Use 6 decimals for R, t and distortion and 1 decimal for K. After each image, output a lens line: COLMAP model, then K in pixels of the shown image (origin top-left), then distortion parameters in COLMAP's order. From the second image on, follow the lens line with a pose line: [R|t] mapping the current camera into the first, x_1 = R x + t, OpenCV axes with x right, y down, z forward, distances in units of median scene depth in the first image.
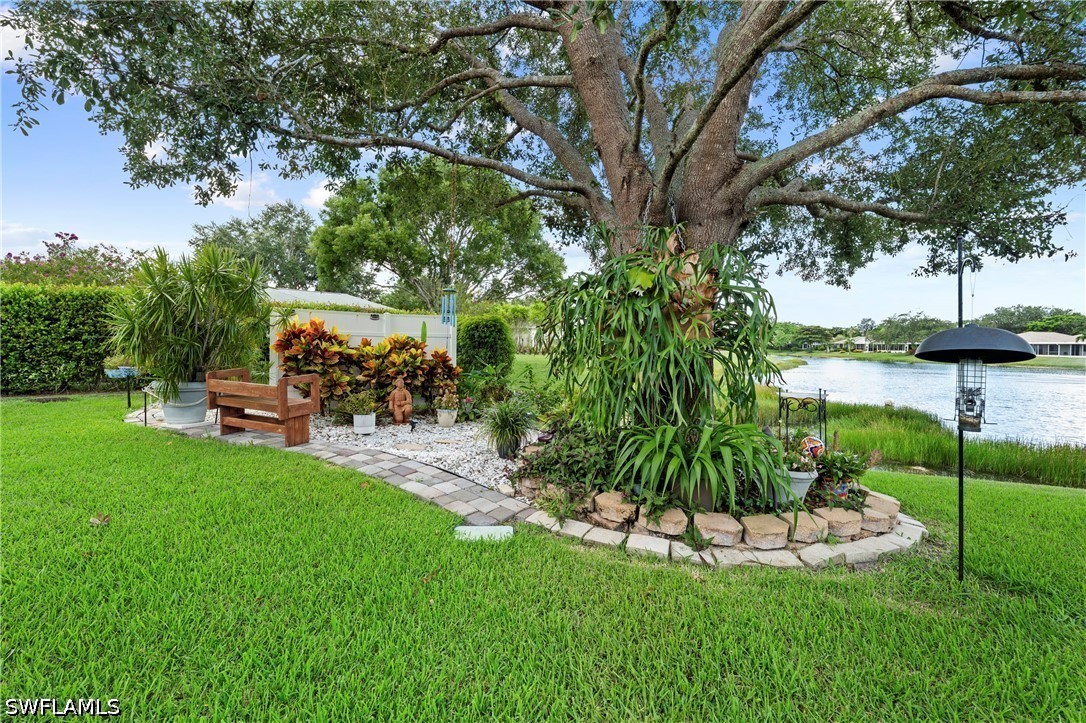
lens RADIAL K [[449.1, 0, 542.9], [0, 449.1, 357.2], [0, 0, 1]] dist [-0.012595, 0.001460]
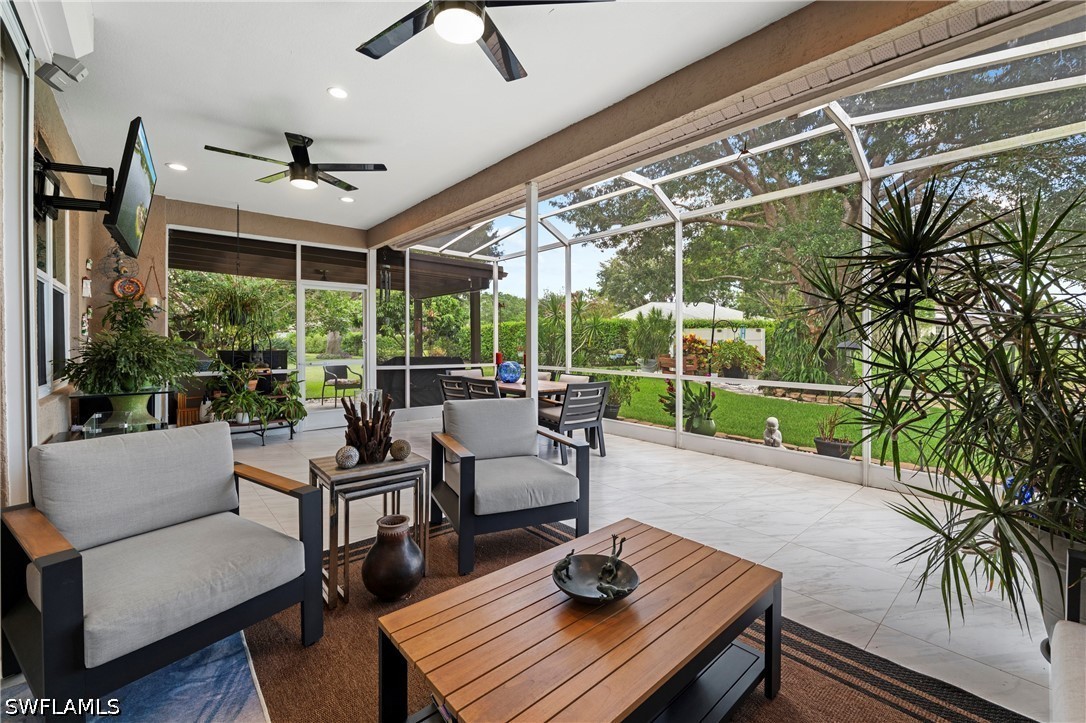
lens RADIAL K [[449.1, 0, 547.4], [0, 449.1, 353.3], [0, 0, 1]] dist [-0.012595, 0.001460]
pose [[0.739788, 0.006197, -0.672812, 0.483850], [-0.008945, 0.999960, -0.000625, 0.023199], [0.672781, 0.006481, 0.739813, -1.184257]]
